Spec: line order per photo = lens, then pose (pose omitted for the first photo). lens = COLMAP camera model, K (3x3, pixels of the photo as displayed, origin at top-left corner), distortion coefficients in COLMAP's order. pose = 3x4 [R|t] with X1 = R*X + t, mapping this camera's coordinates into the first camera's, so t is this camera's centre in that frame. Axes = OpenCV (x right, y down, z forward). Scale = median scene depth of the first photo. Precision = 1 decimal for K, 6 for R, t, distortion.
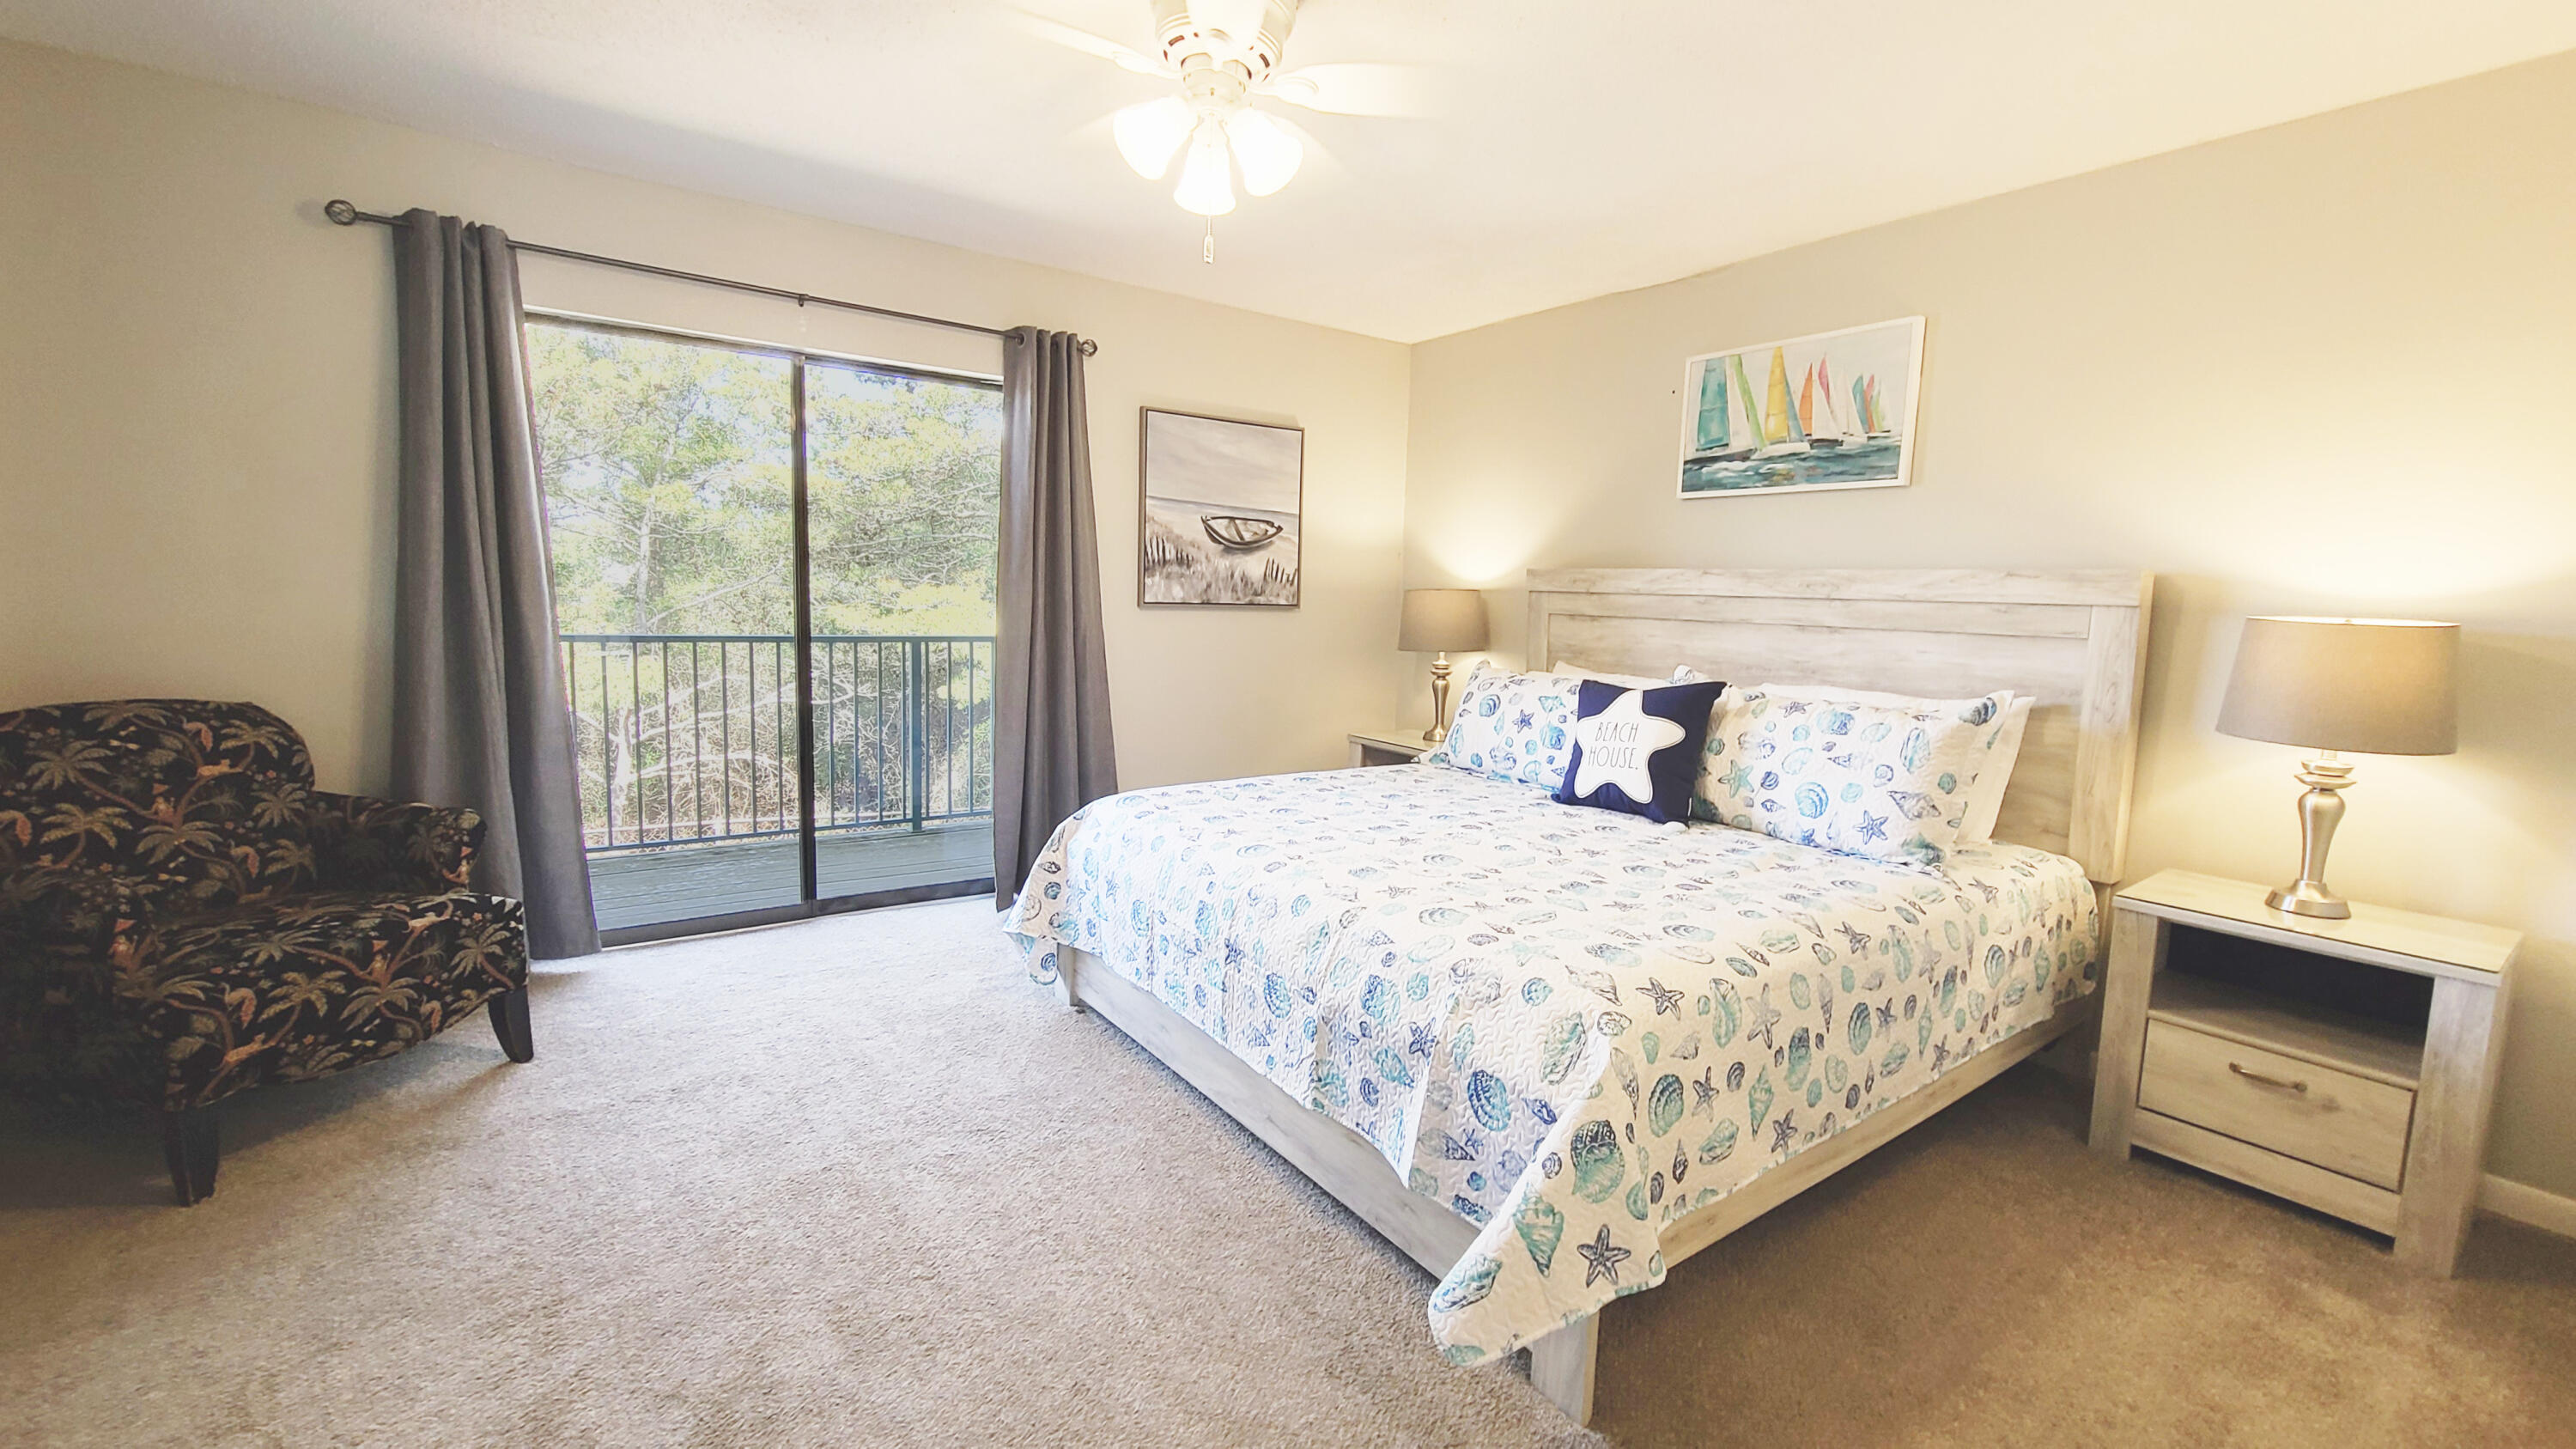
lens RADIAL K [[1062.5, 0, 1307.2], [0, 1062.5, 719.1], [0, 0, 1]] dist [0.004008, -0.001841]
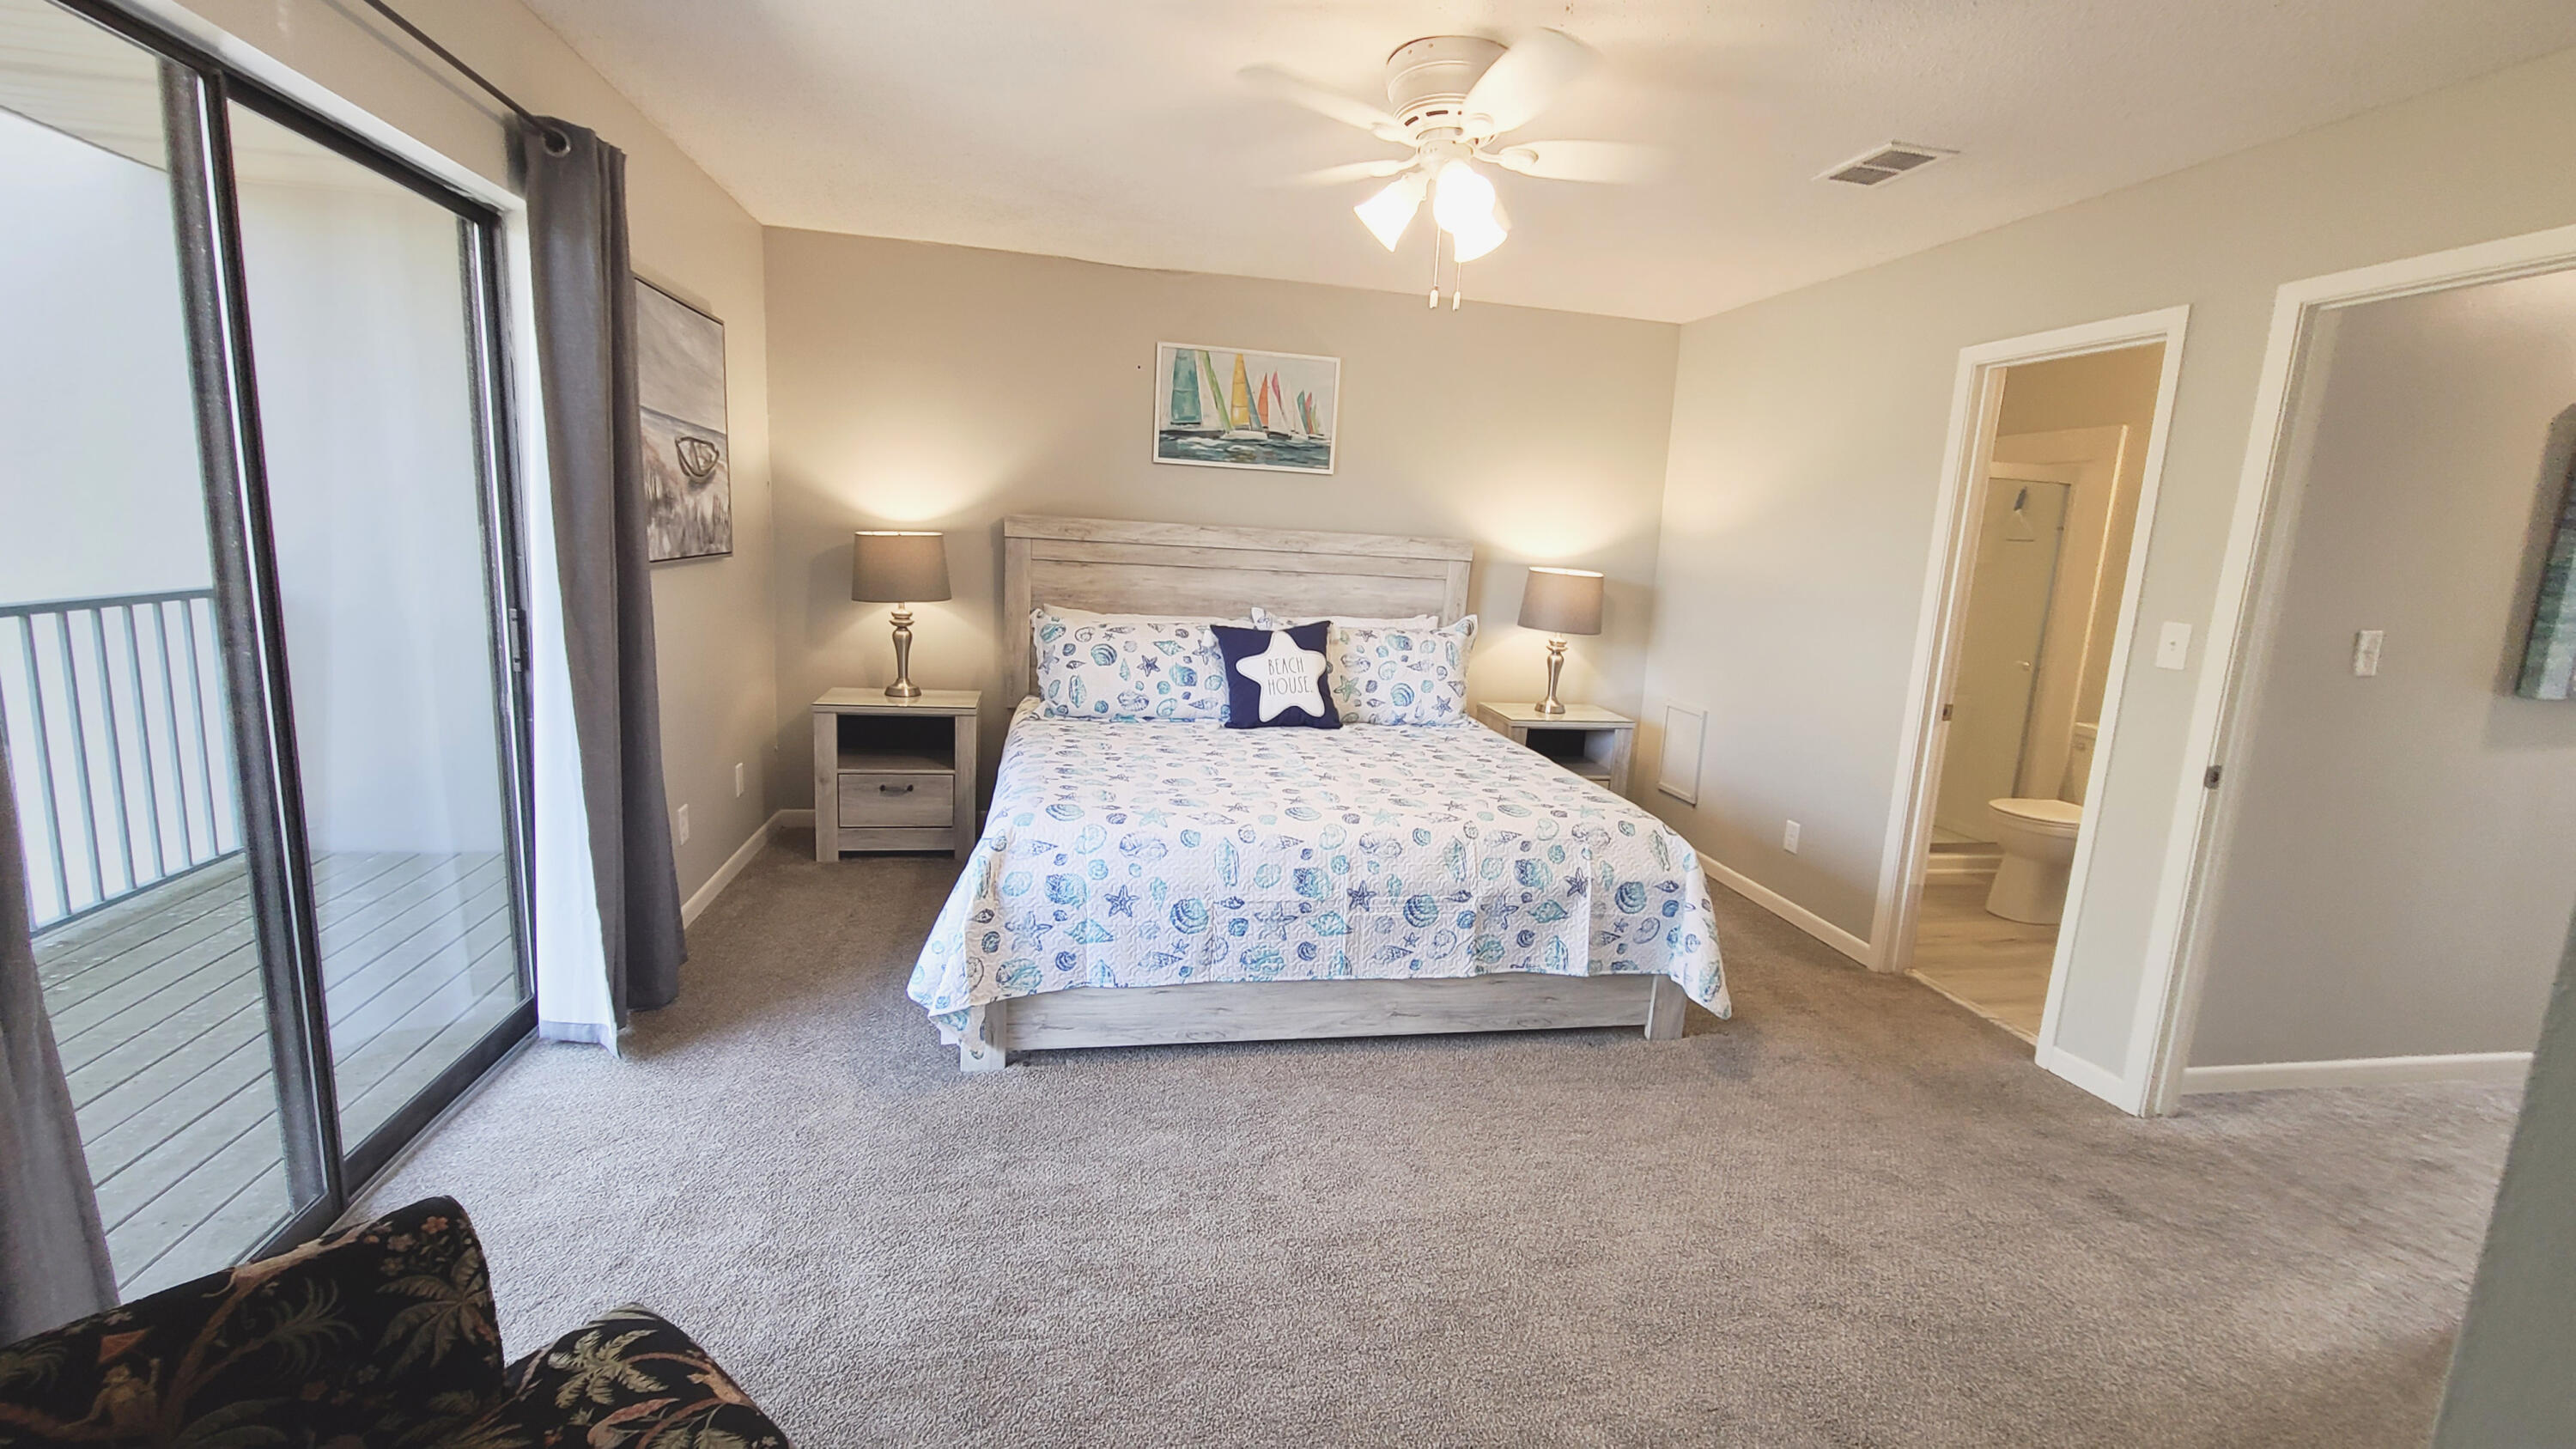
lens RADIAL K [[1062.5, 0, 1301.3], [0, 1062.5, 716.0], [0, 0, 1]] dist [0.004008, -0.001841]
pose [[0.413290, -0.167896, 0.894987, -0.846734], [0.065545, 0.985791, 0.154663, -0.123589], [-0.908238, -0.005259, 0.418422, 0.434387]]
